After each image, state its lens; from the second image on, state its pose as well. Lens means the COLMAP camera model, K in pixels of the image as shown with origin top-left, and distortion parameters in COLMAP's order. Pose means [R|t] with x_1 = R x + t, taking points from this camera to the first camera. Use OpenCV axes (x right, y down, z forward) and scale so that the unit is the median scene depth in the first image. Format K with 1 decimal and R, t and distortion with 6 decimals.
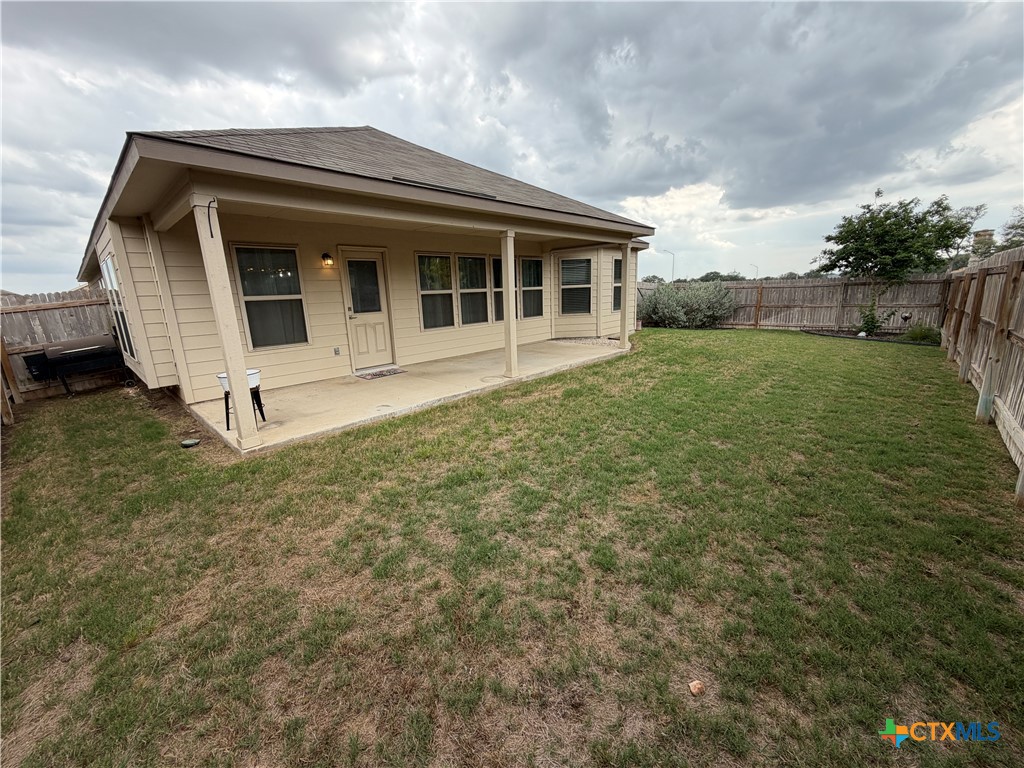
lens RADIAL K [[407.3, 0, 512.0], [0, 407.3, 384.0], [0, 0, 1]] dist [0.000786, -0.000034]
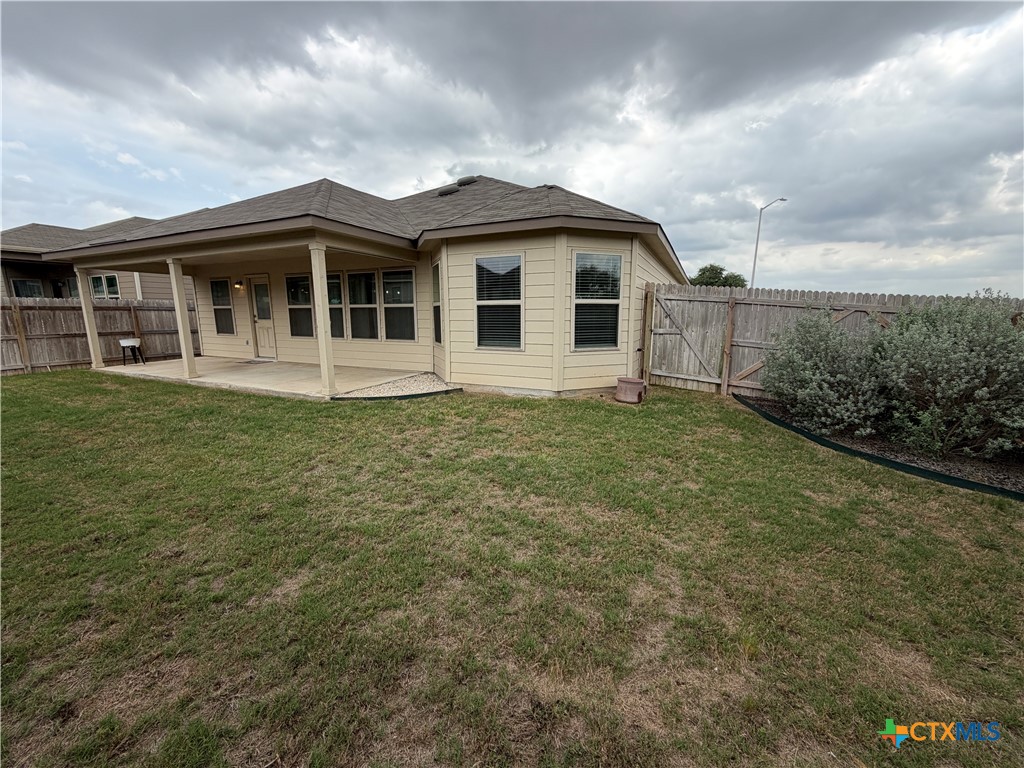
lens RADIAL K [[407.3, 0, 512.0], [0, 407.3, 384.0], [0, 0, 1]] dist [0.000786, -0.000034]
pose [[0.323180, 0.211240, -0.922460, 0.989895], [-0.213396, 0.965930, 0.146432, -0.265592], [0.921964, 0.149525, 0.357247, 0.995801]]
